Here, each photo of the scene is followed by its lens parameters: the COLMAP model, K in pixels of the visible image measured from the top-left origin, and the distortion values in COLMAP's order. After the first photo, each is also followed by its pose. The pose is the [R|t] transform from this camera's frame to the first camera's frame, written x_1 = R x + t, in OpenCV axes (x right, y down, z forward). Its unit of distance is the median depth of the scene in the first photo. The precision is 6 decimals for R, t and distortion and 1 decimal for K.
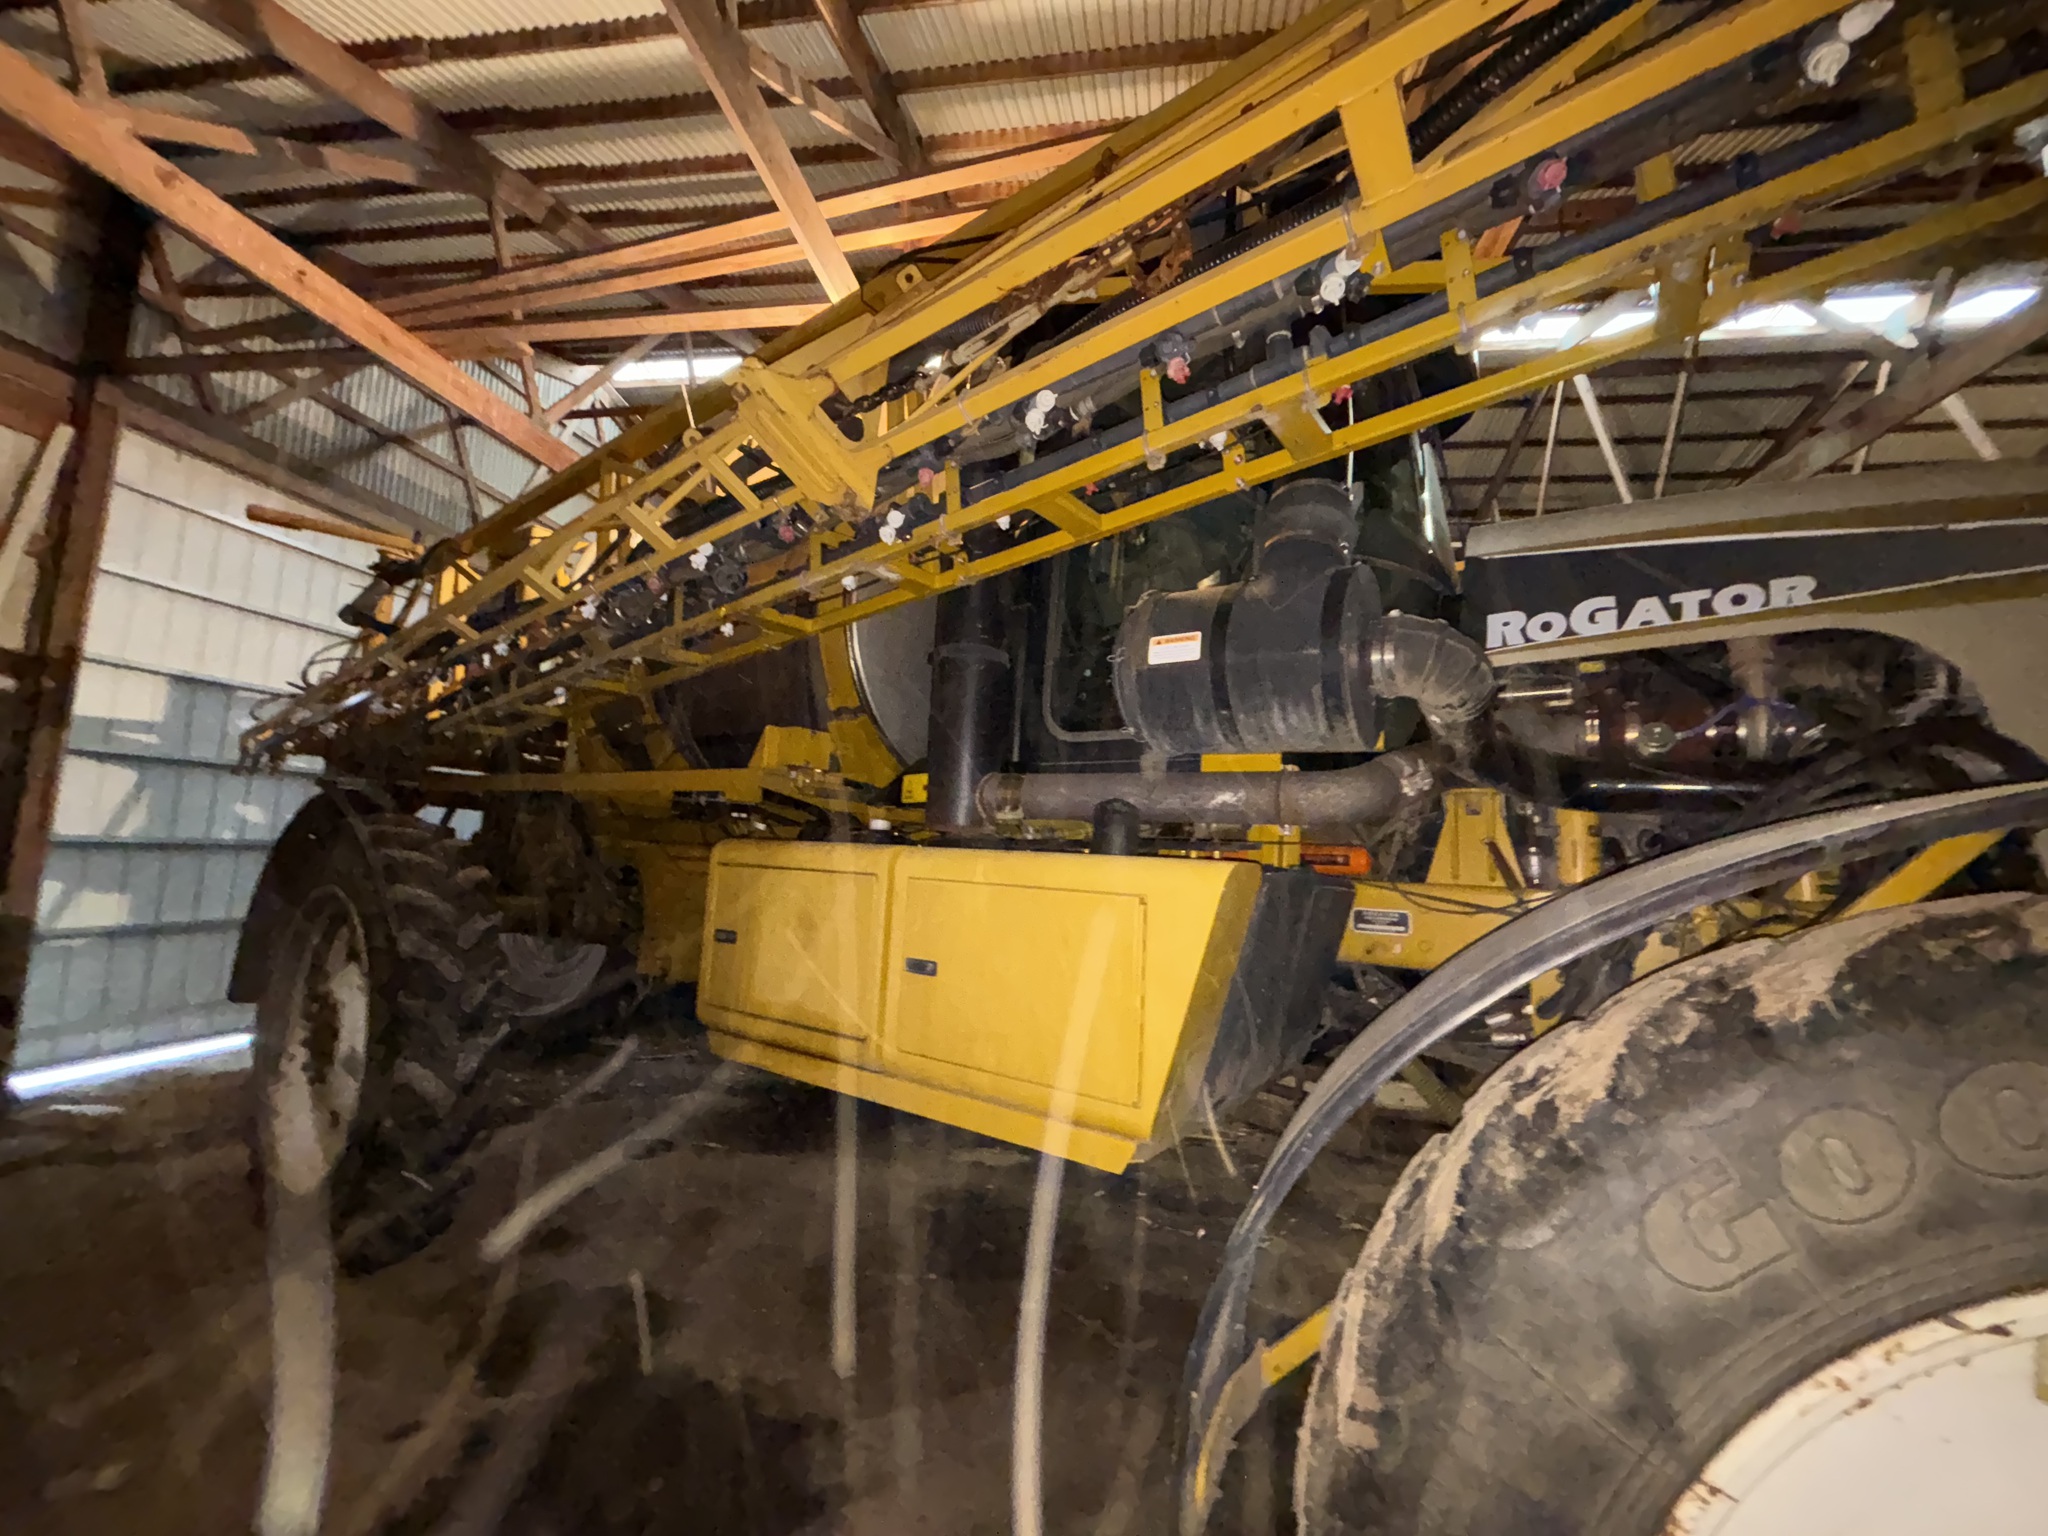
lens RADIAL K [[832.0, 0, 1029.5], [0, 832.0, 767.6], [0, 0, 1]] dist [-0.000490, -0.000418]
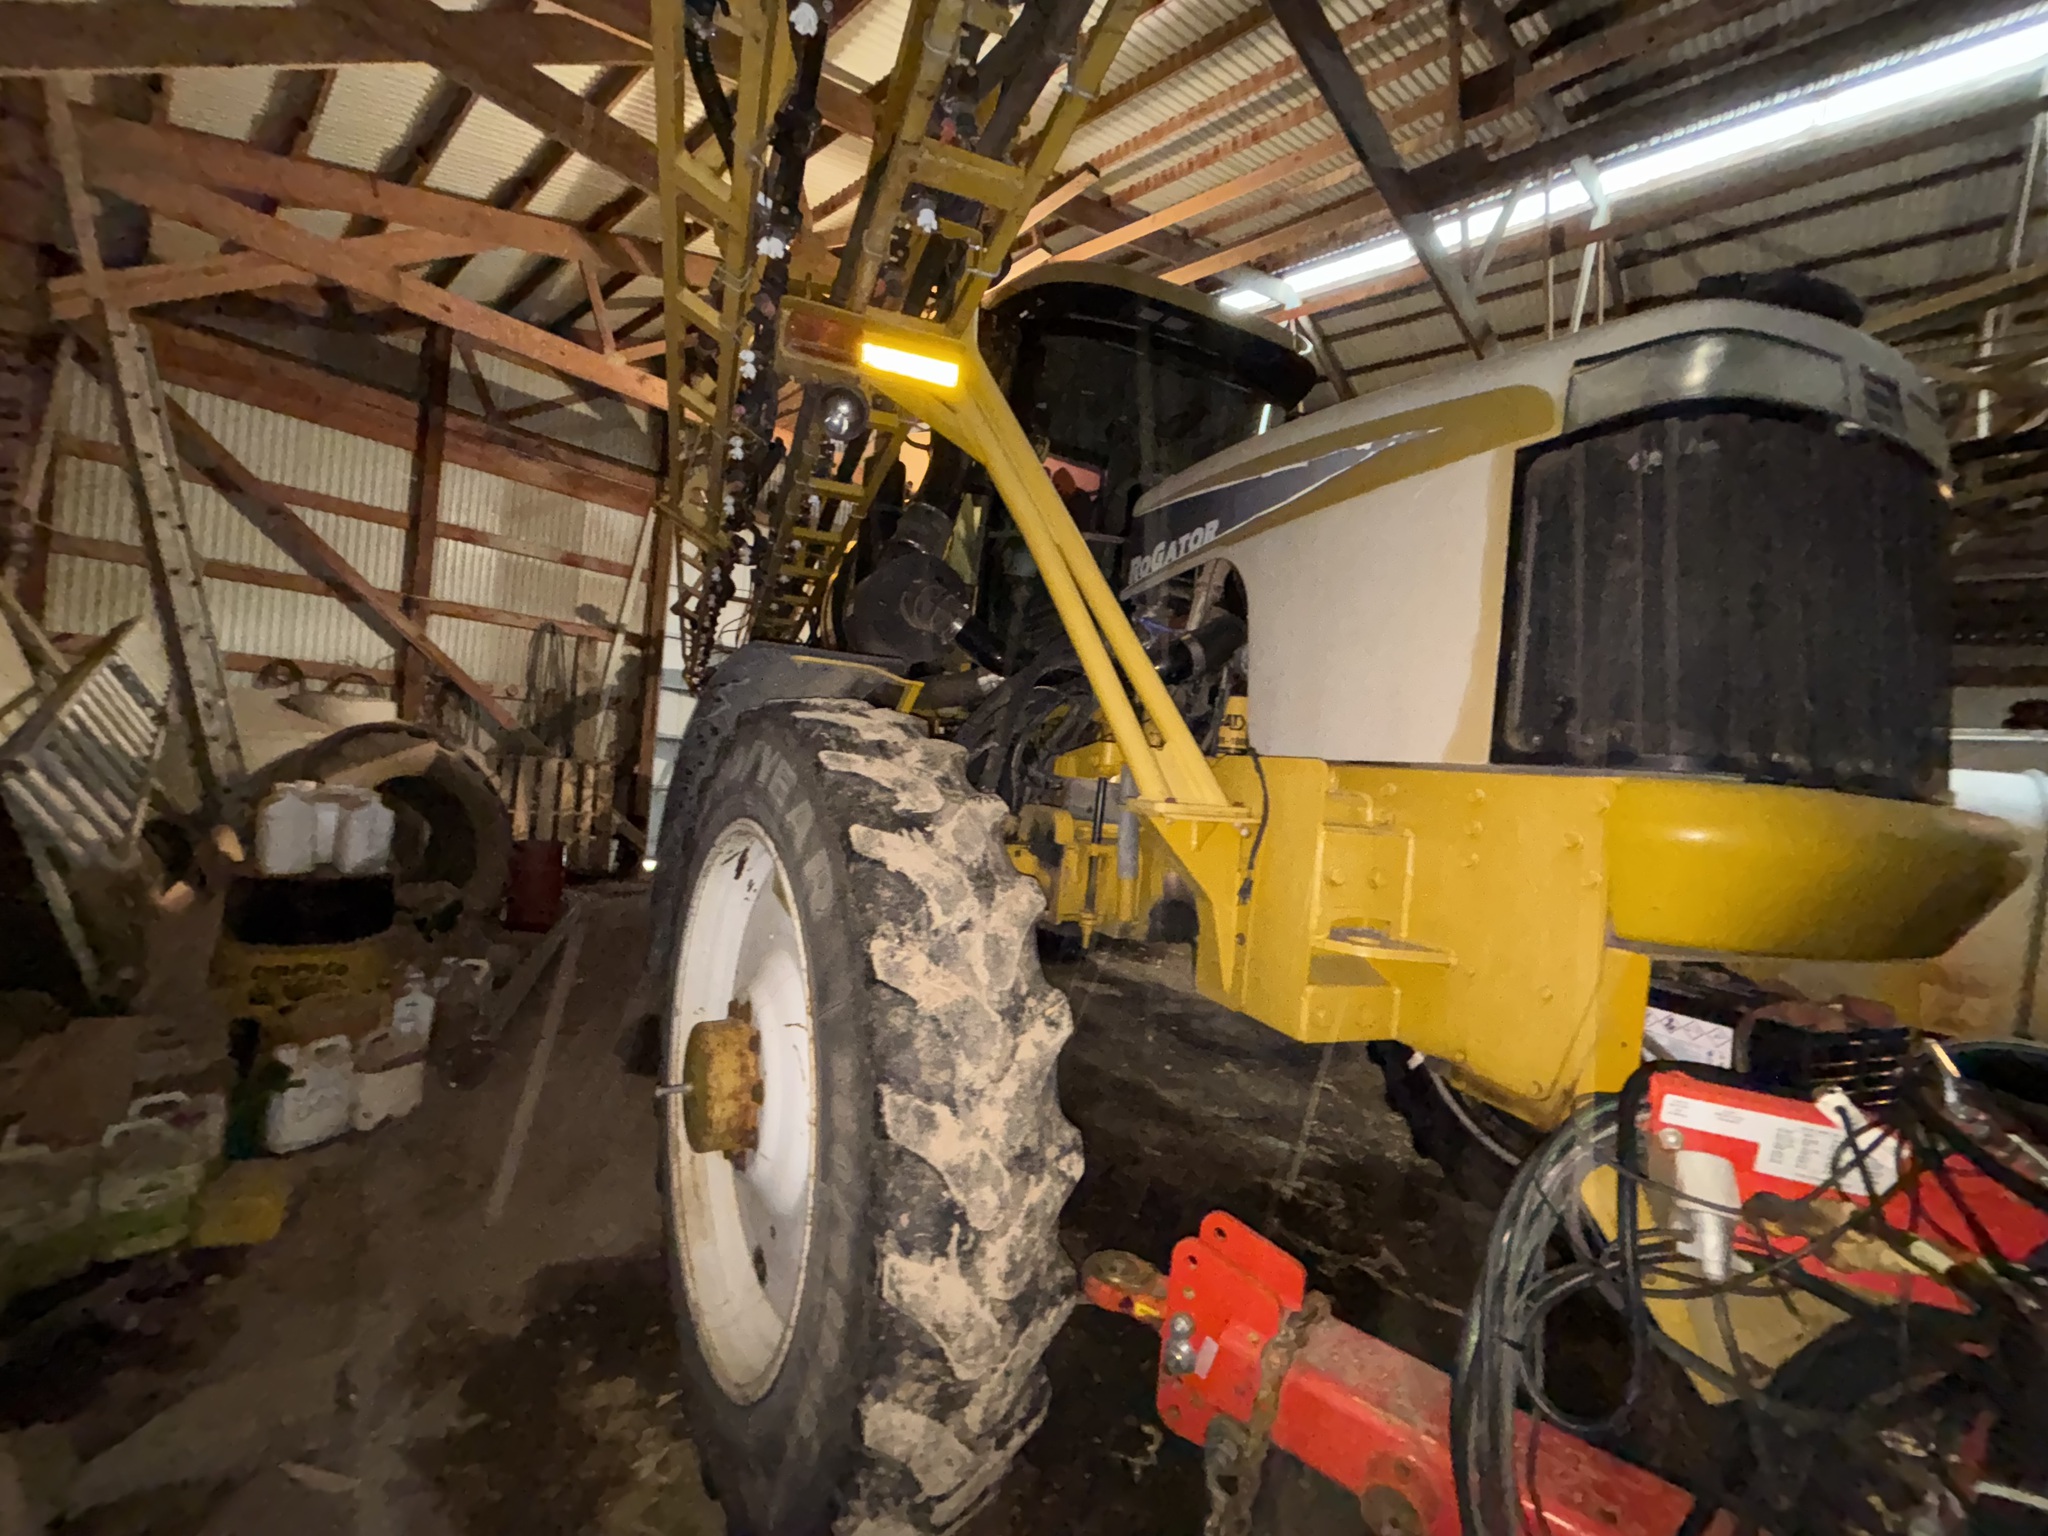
lens RADIAL K [[832.0, 0, 1018.7], [0, 832.0, 769.7], [0, 0, 1]] dist [-0.000490, -0.000418]
pose [[0.838527, 0.036706, -0.543623, 0.490154], [0.005223, 0.997141, 0.075384, 0.024690], [0.544836, -0.066051, 0.835937, -0.114591]]
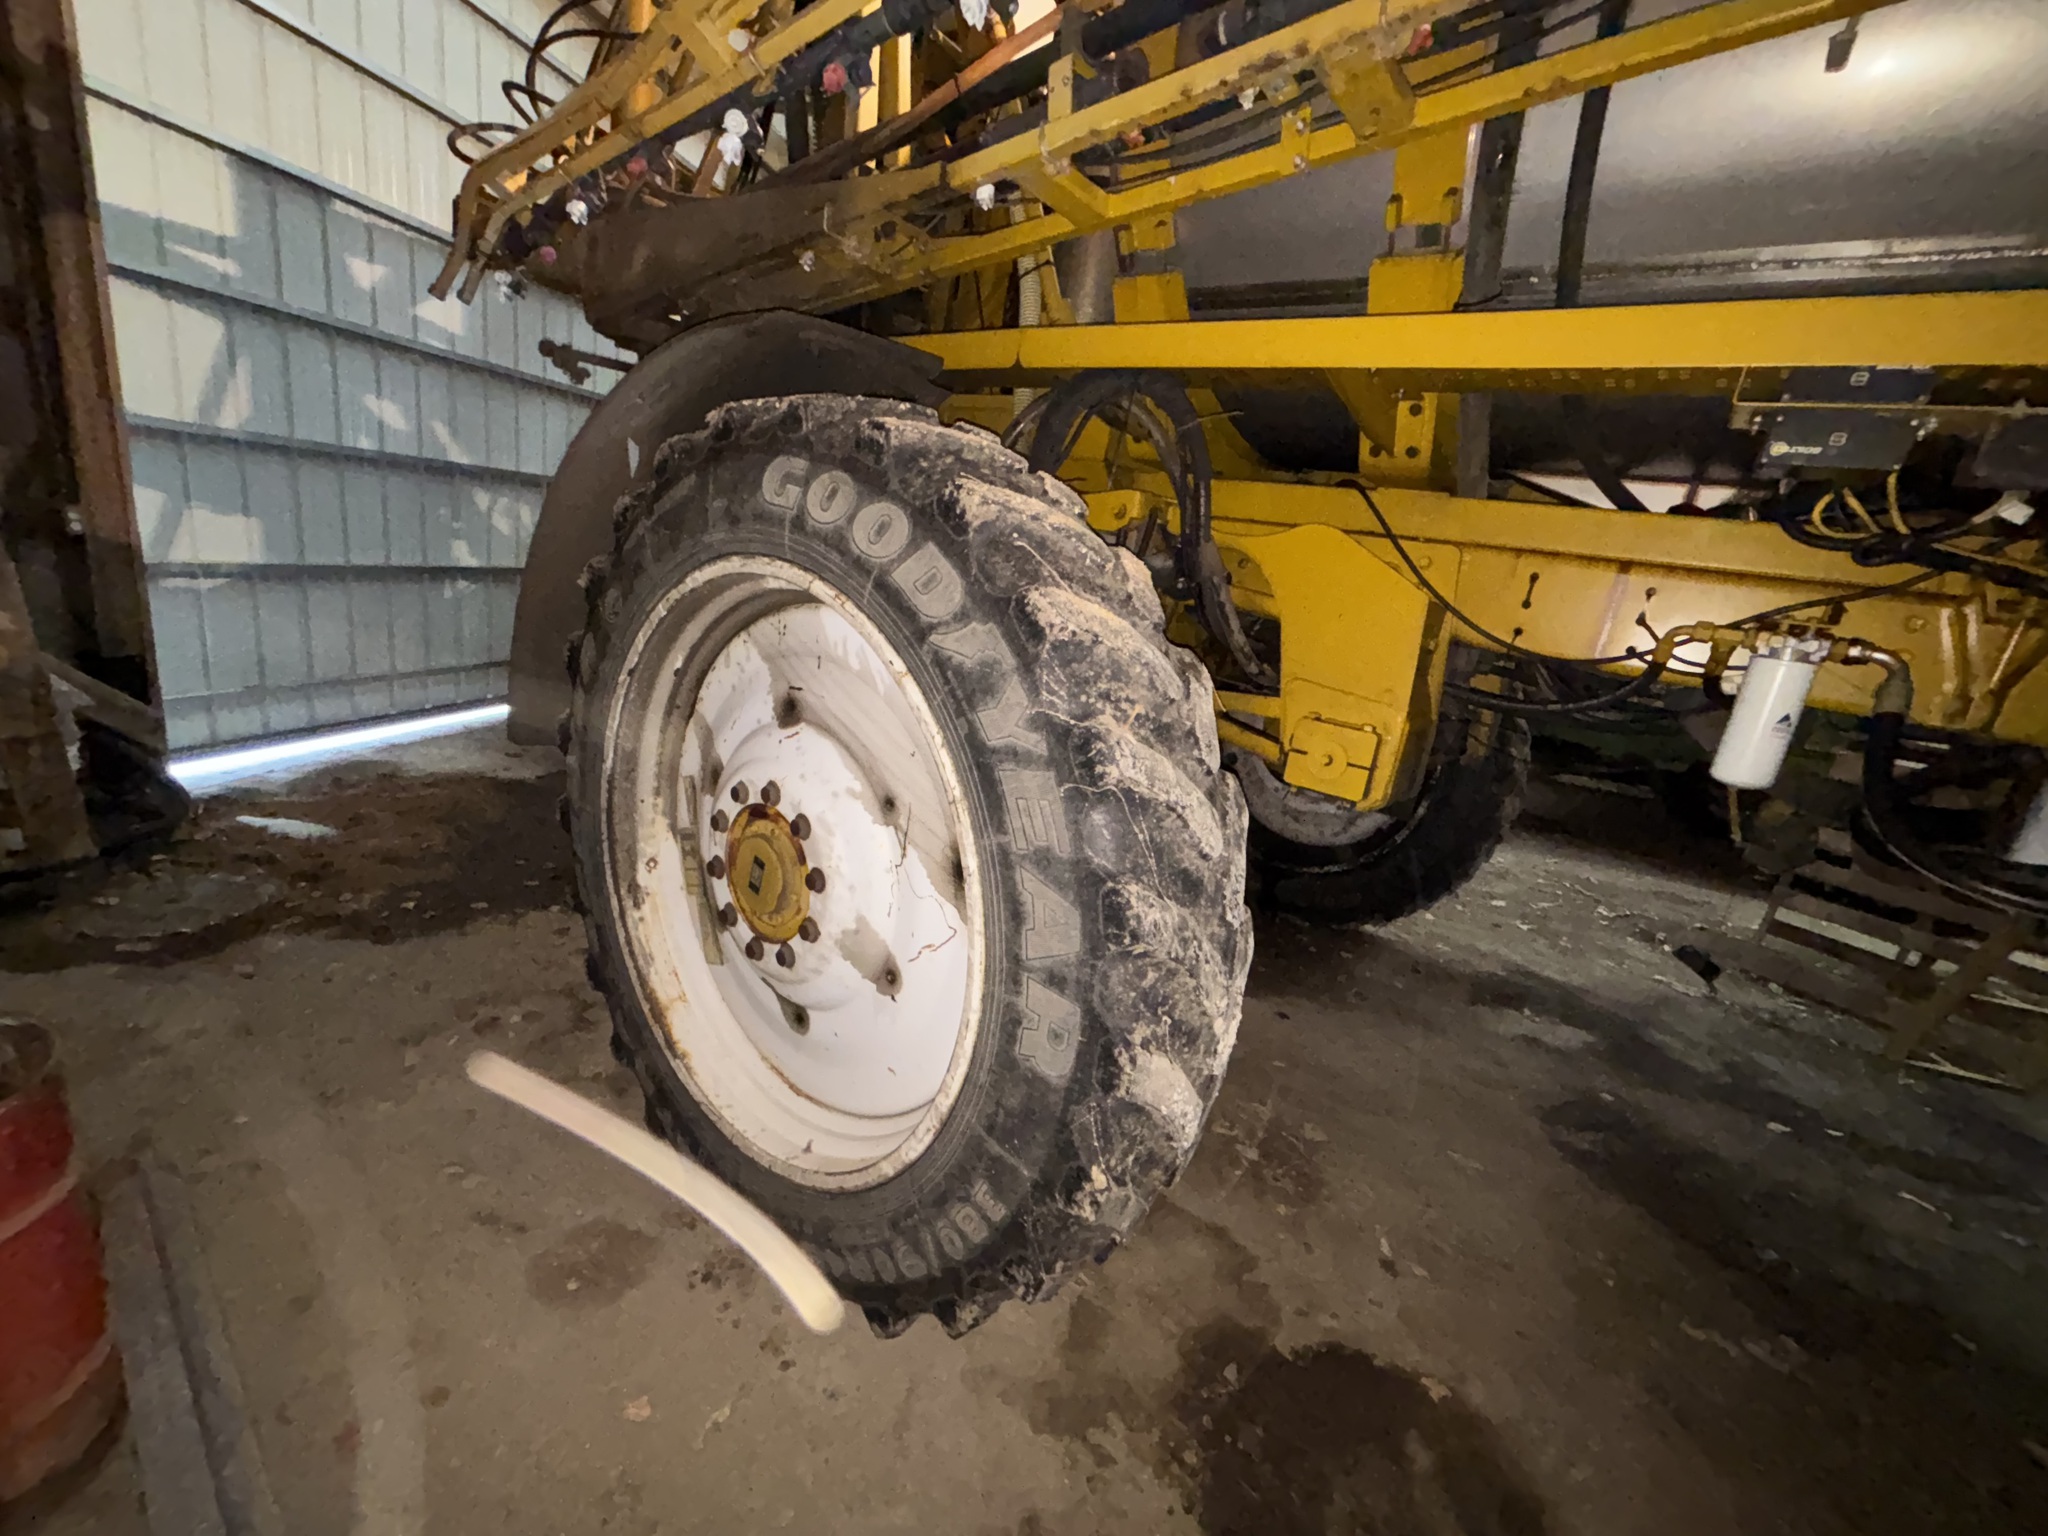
lens RADIAL K [[832.0, 0, 1032.2], [0, 832.0, 787.0], [0, 0, 1]] dist [-0.000490, -0.000418]
pose [[0.993422, 0.109981, -0.031895, -0.406889], [-0.091312, 0.928885, 0.358936, 0.053897], [0.069103, -0.353663, 0.932817, 0.330030]]
